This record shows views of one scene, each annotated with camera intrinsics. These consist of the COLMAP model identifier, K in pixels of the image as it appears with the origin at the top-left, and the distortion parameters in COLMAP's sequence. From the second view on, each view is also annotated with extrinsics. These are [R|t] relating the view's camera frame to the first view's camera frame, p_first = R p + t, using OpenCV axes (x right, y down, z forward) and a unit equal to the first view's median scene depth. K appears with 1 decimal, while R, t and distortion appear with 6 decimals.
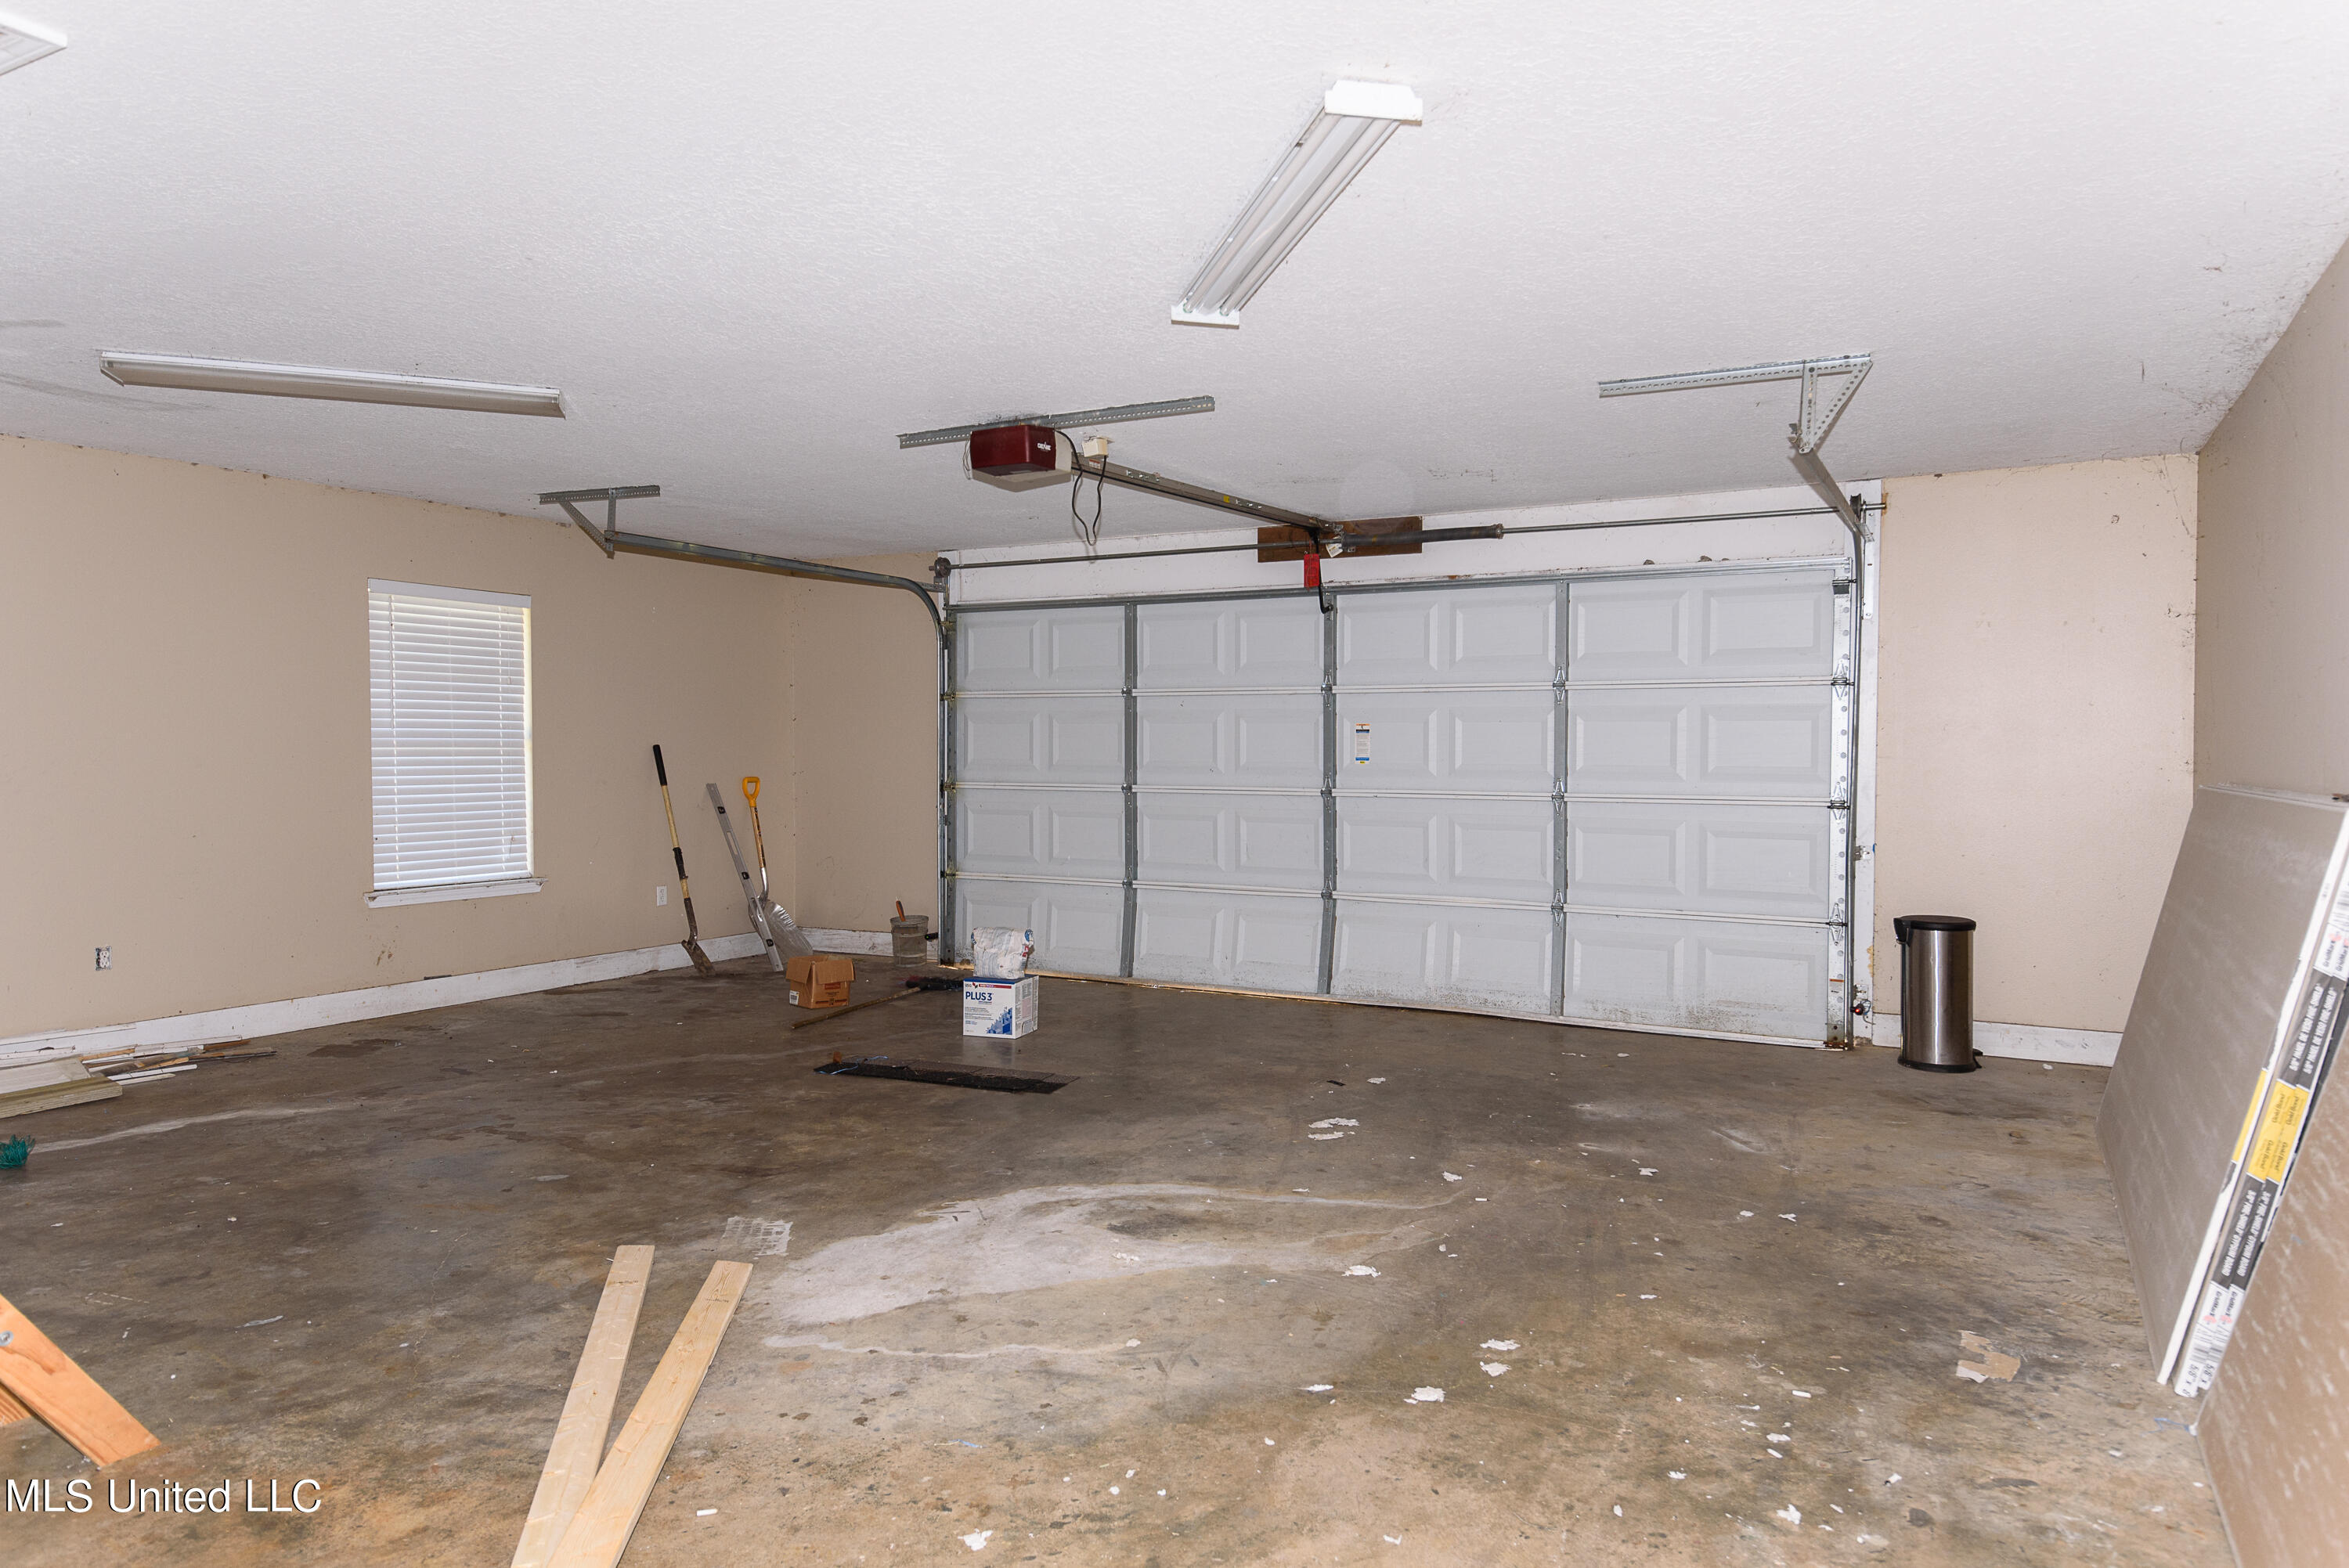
lens RADIAL K [[1516.3, 0, 1174.2], [0, 1516.3, 782.2], [0, 0, 1]] dist [-0.005563, -0.023988]
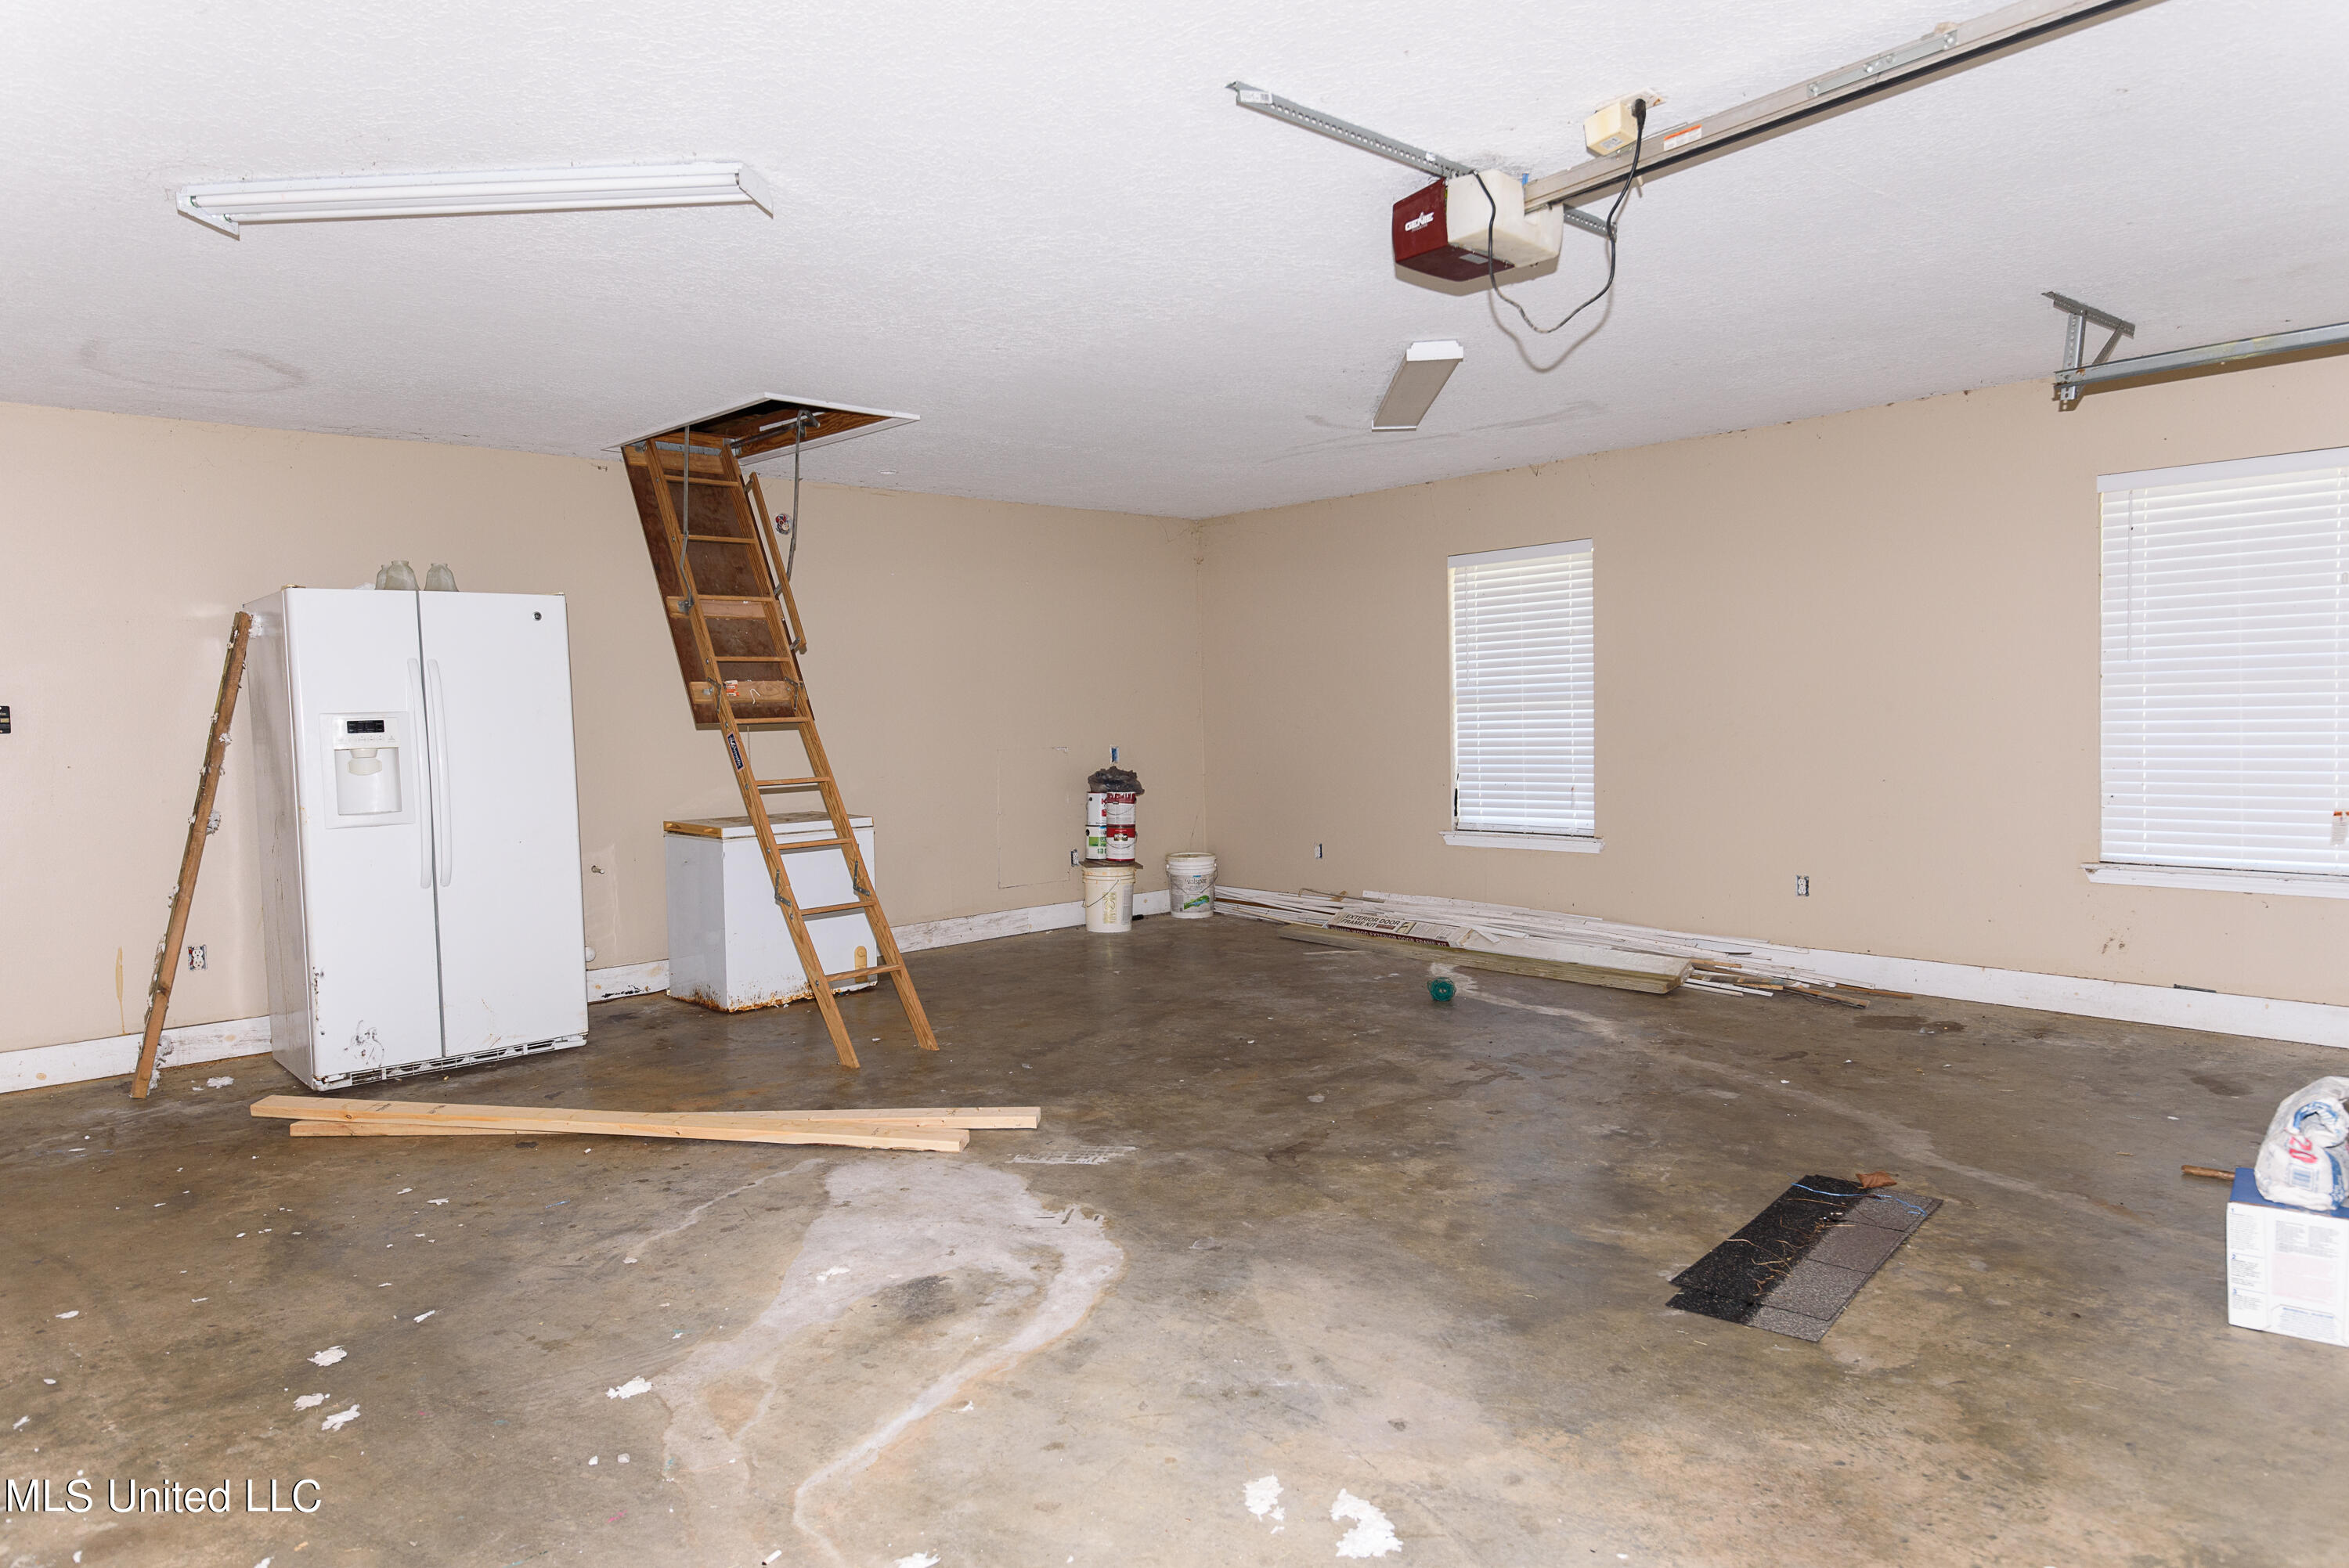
lens RADIAL K [[1516.3, 0, 1178.1], [0, 1516.3, 777.3], [0, 0, 1]] dist [-0.005563, -0.023988]
pose [[-0.315536, 0.054503, -0.947347, 0.673886], [-0.012155, 0.998035, 0.061468, -0.029387], [0.948836, 0.030910, -0.314254, 1.360163]]
